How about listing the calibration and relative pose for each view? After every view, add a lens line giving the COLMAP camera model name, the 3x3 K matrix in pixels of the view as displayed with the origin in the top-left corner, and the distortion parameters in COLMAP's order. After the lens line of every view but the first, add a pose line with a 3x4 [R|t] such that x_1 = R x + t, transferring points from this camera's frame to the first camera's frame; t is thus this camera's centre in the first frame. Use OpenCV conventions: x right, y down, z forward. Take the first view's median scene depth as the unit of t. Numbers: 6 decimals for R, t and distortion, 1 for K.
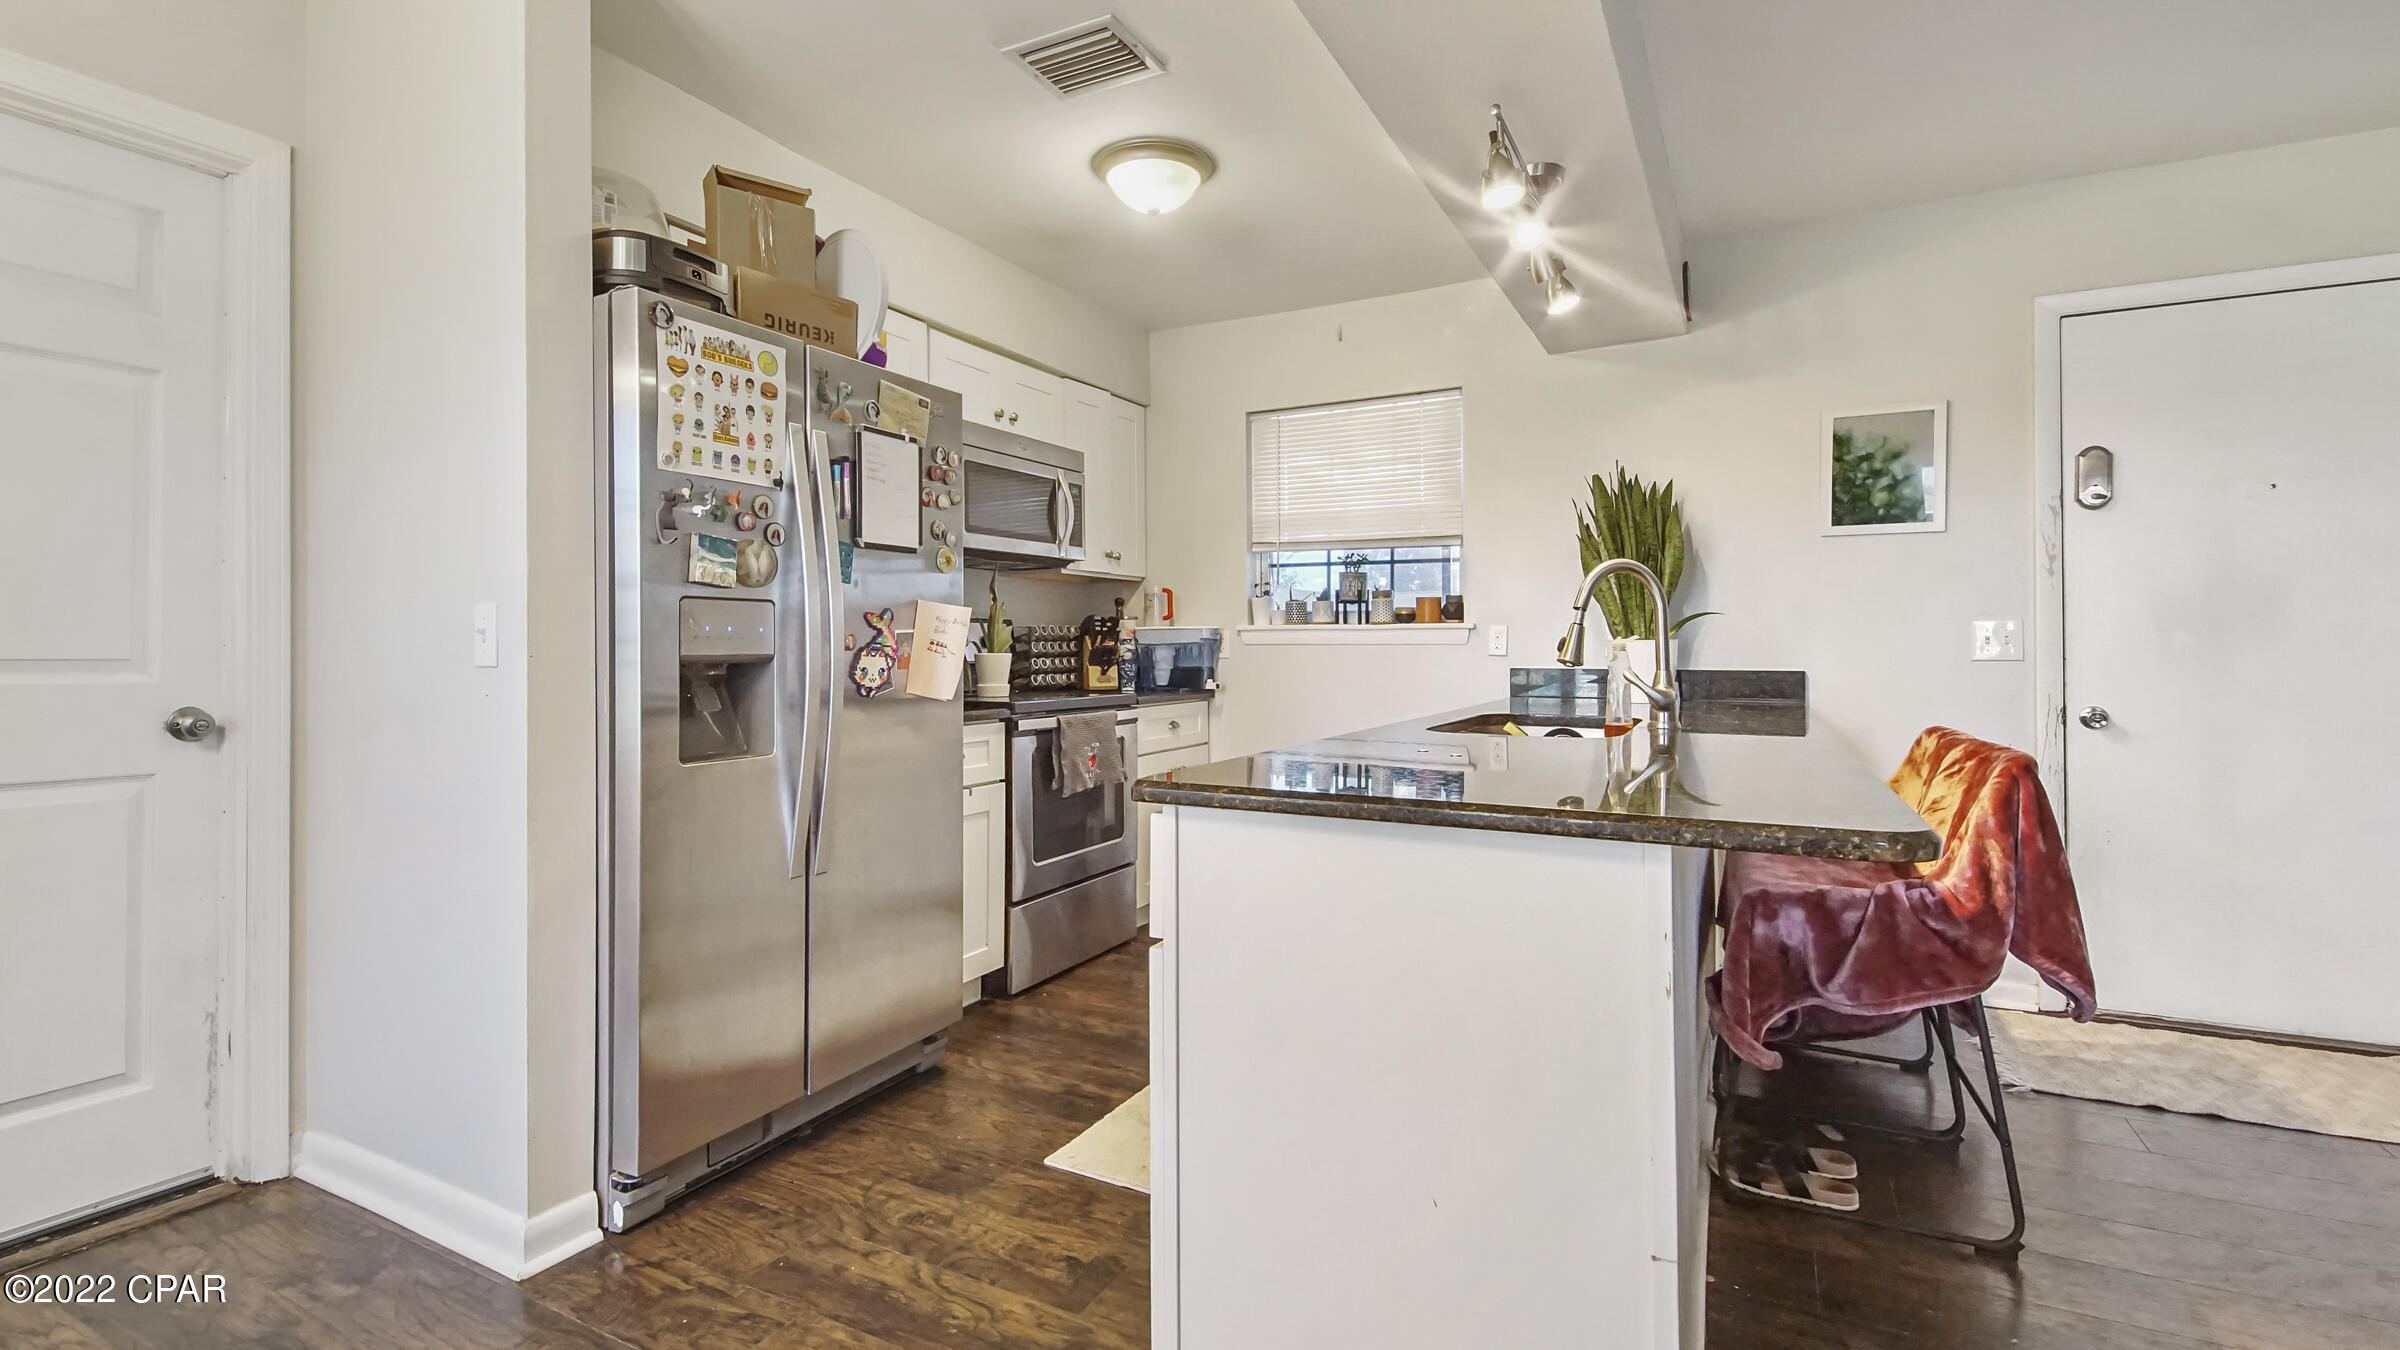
lens RADIAL K [[1091.0, 0, 1161.9], [0, 1091.0, 671.9], [0, 0, 1]] dist [0.039587, -0.022770]
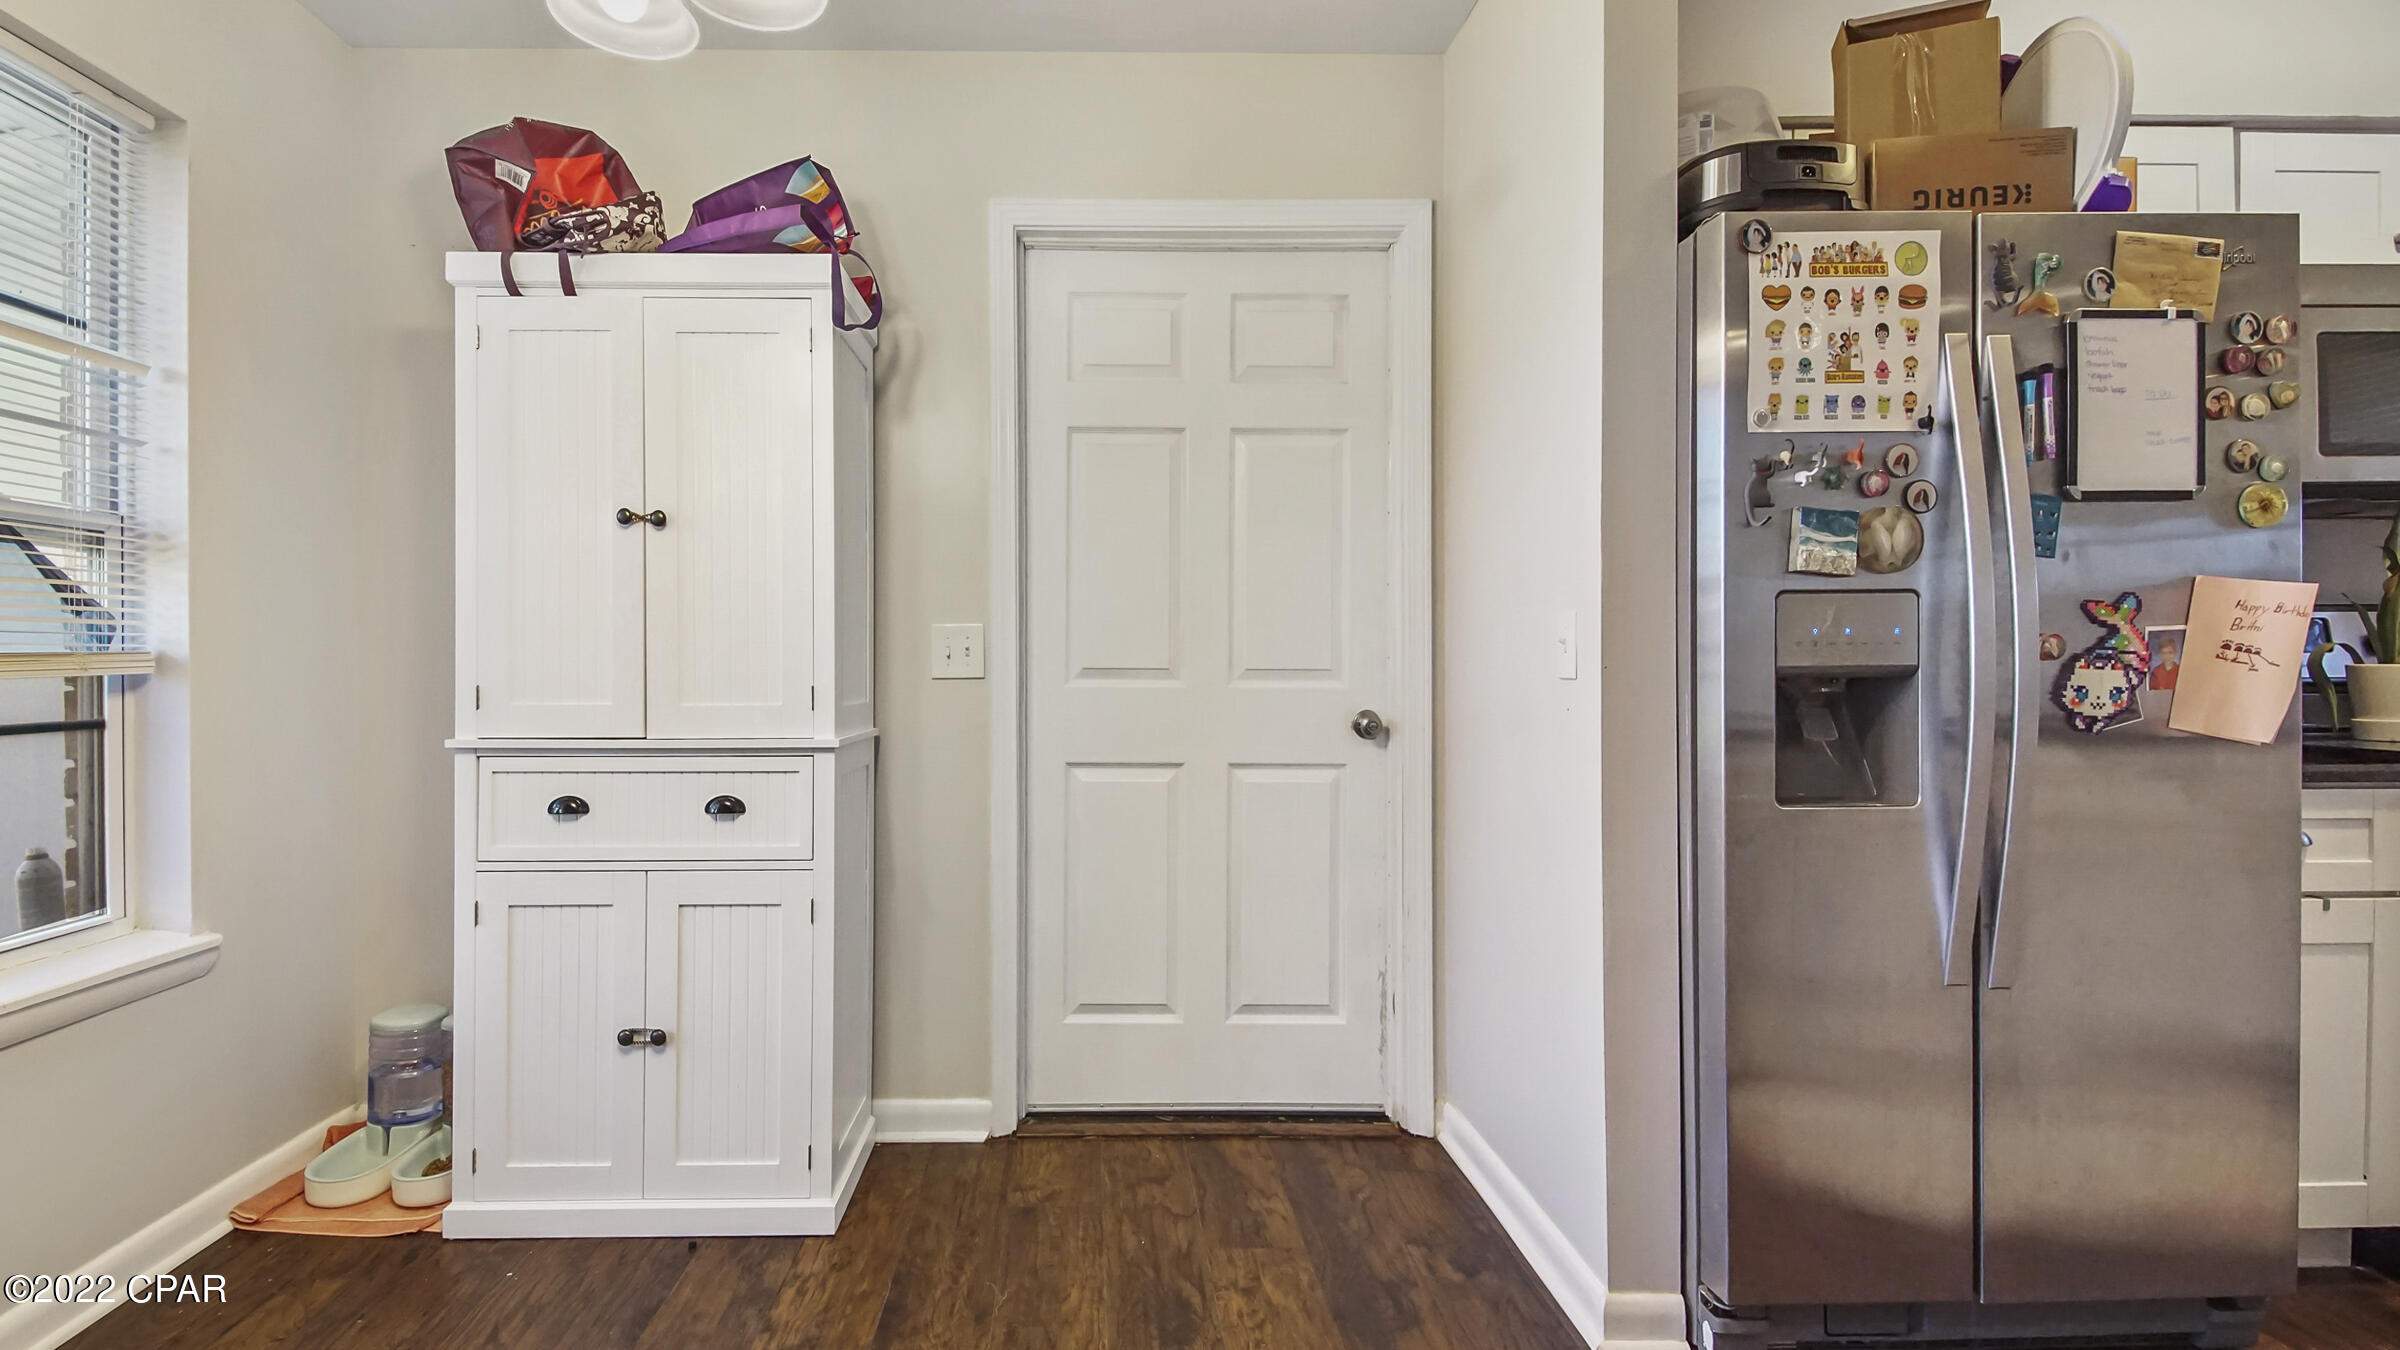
lens RADIAL K [[1091.0, 0, 1161.9], [0, 1091.0, 671.9], [0, 0, 1]] dist [0.039587, -0.022770]
pose [[0.526317, 0.005618, -0.850270, -0.000812], [-0.015369, 0.999878, -0.002907, -0.002051], [0.850149, 0.014598, 0.526339, 0.204950]]
